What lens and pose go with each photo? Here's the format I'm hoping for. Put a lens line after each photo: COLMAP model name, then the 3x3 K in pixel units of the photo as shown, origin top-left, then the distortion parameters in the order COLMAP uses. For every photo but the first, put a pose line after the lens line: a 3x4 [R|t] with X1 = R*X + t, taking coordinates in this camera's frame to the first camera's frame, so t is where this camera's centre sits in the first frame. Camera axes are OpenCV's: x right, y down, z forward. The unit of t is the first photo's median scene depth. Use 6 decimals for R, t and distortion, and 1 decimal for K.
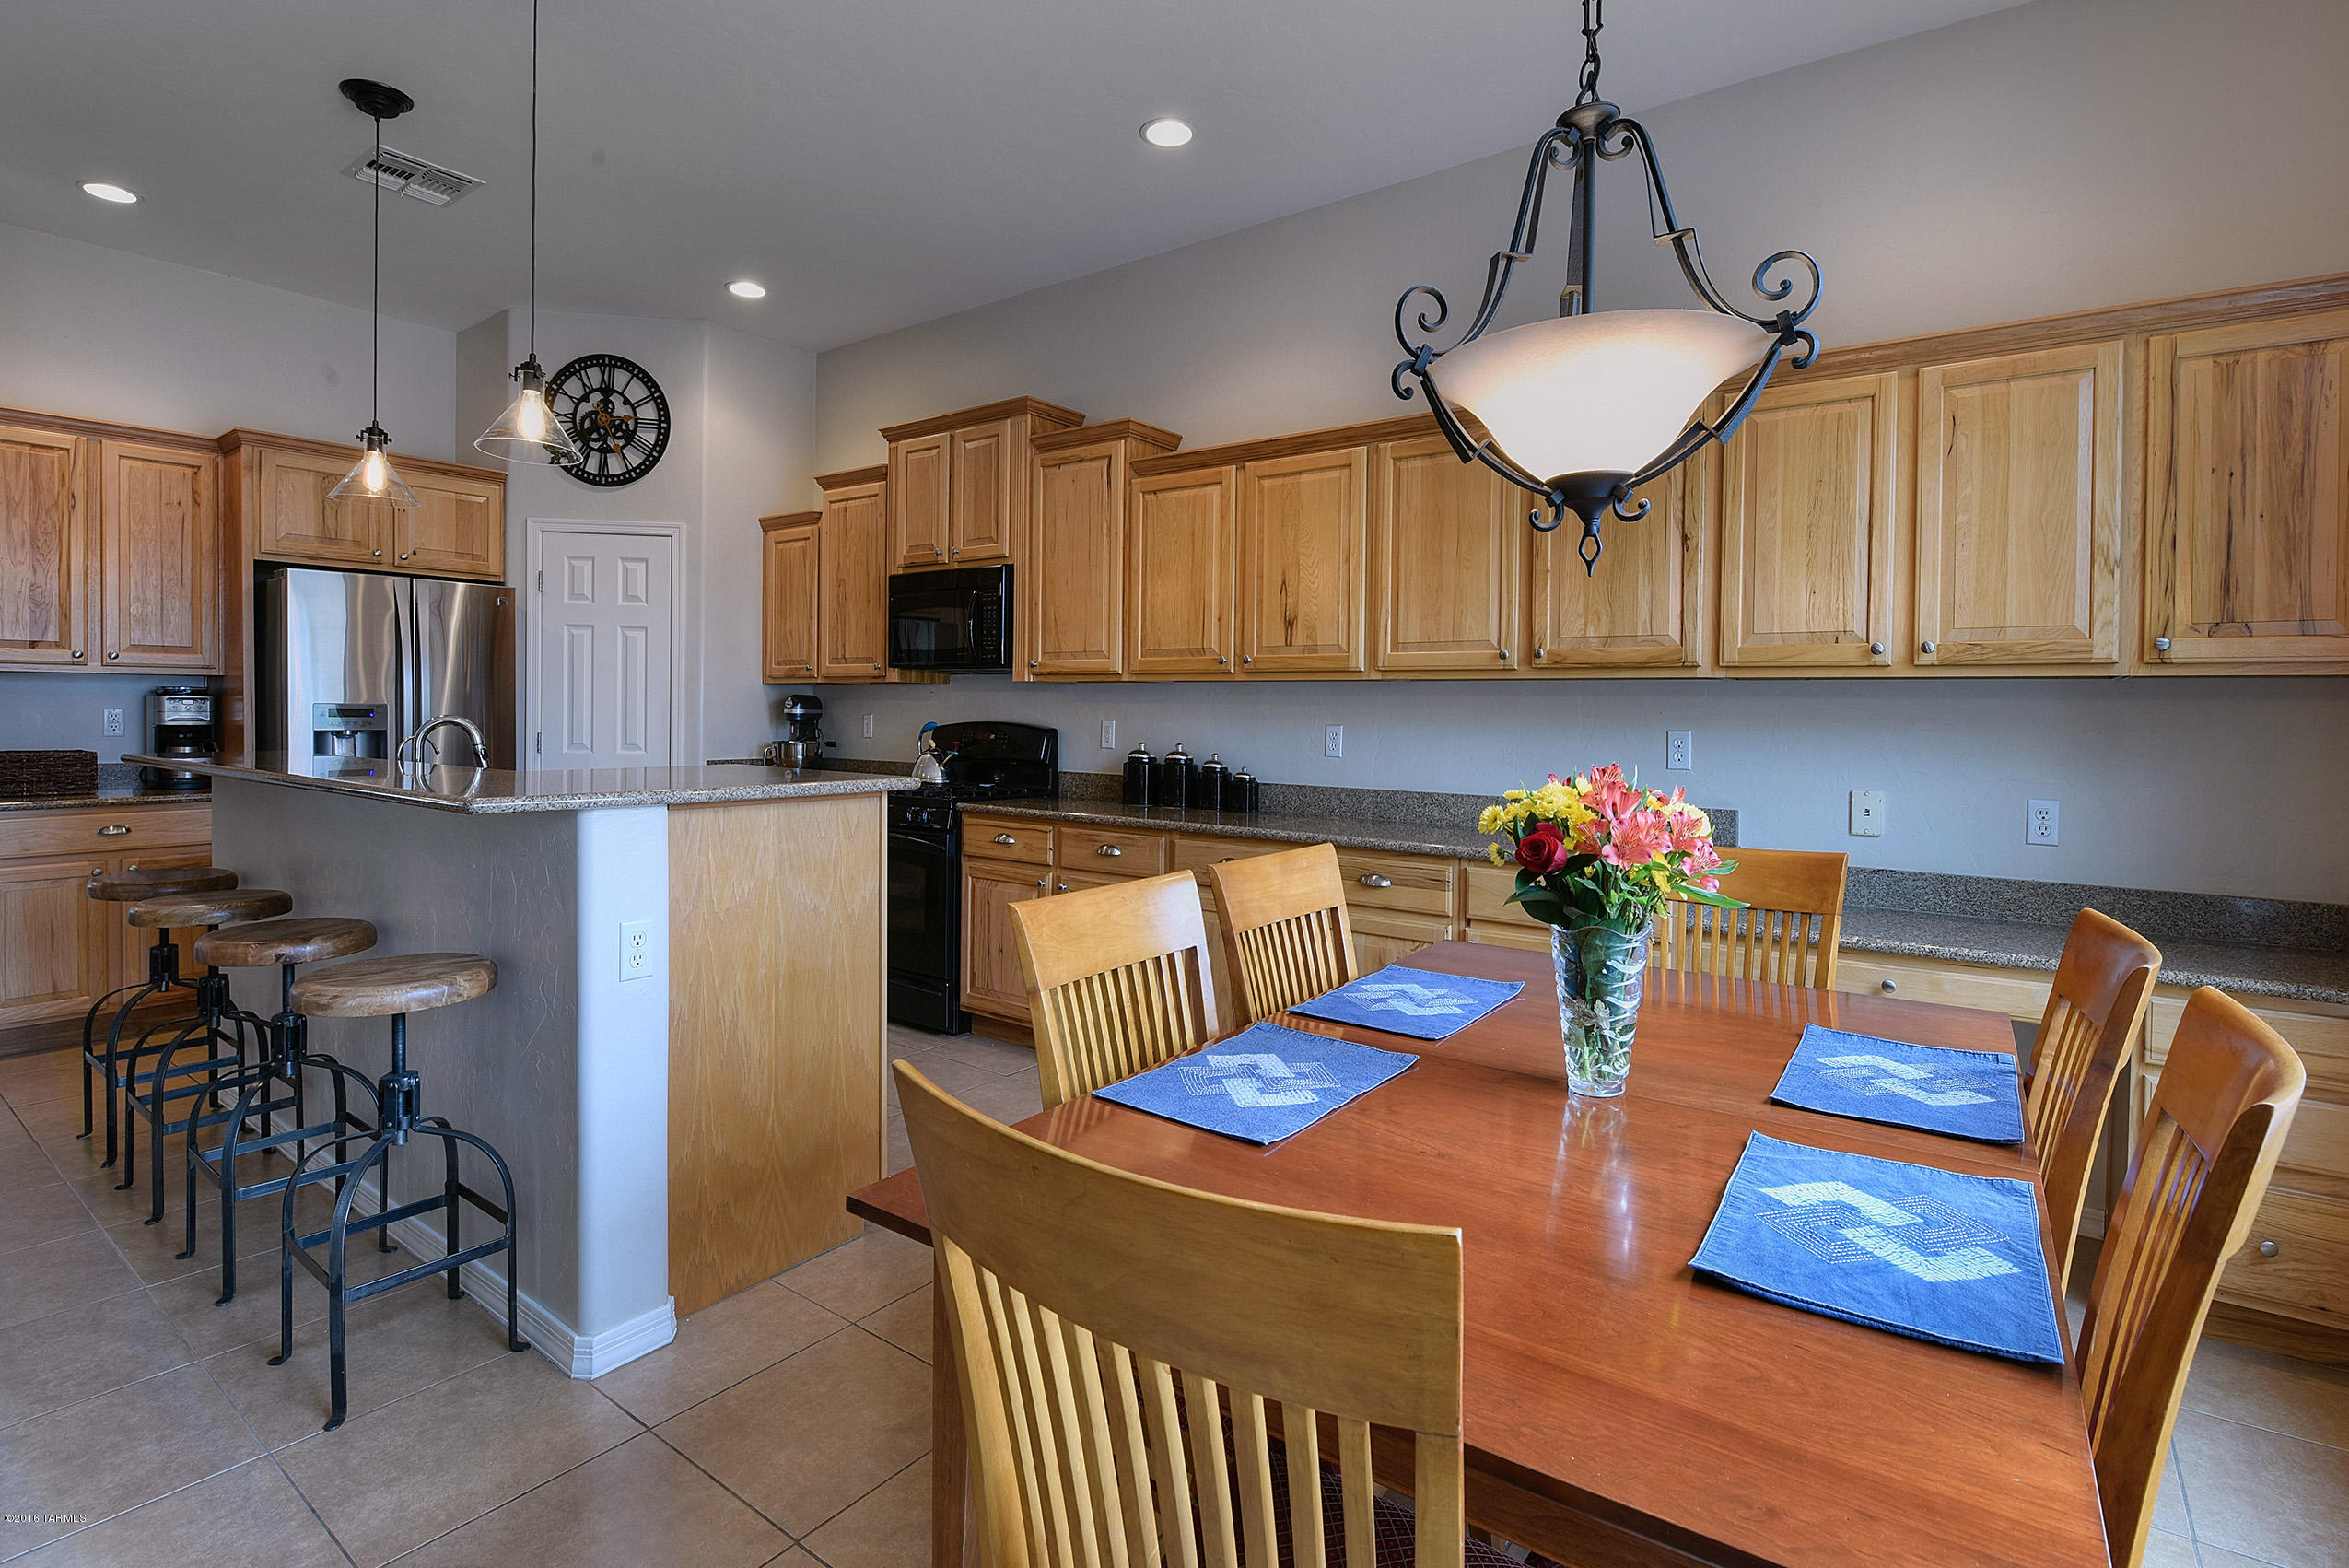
lens RADIAL K [[1201.5, 0, 1178.6], [0, 1201.5, 729.2], [0, 0, 1]] dist [0.012753, -0.028088]
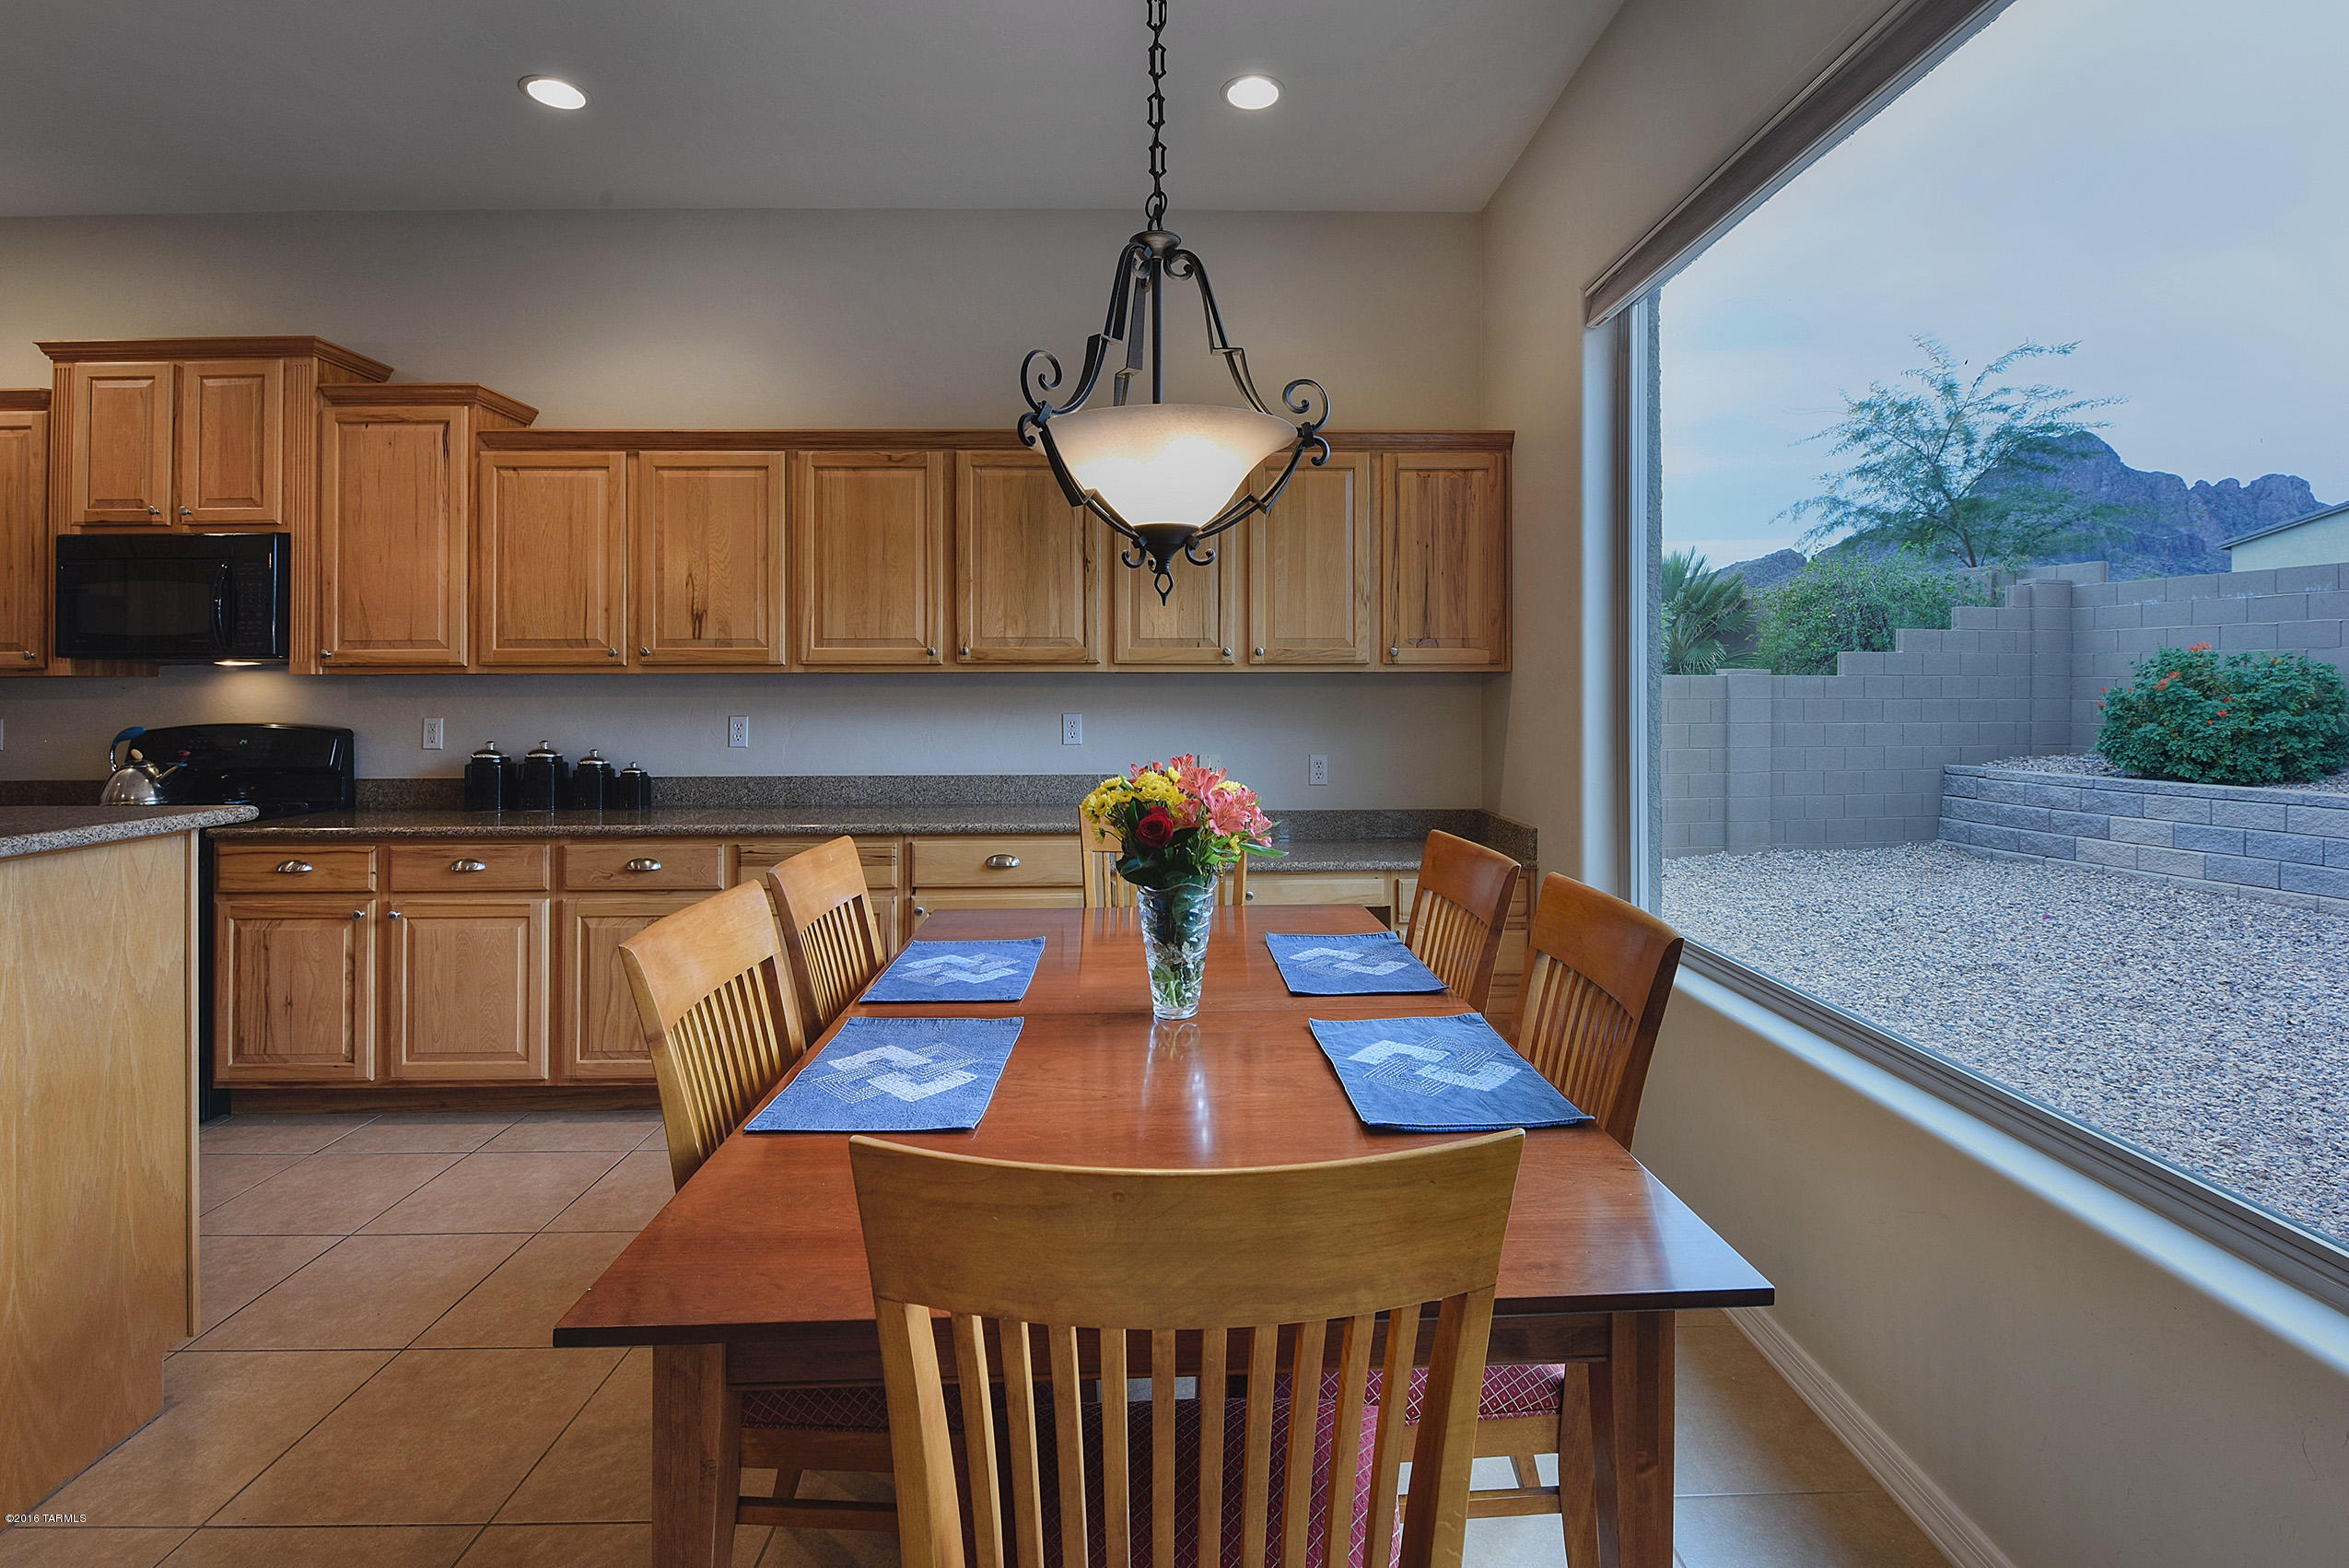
lens RADIAL K [[1069.3, 0, 1175.6], [0, 1069.3, 684.8], [0, 0, 1]] dist [-0.001960, -0.000724]
pose [[0.776154, -0.019074, 0.630254, -0.244099], [0.026607, 0.999643, -0.002512, -0.028294], [-0.629981, 0.018719, 0.776385, 0.087097]]
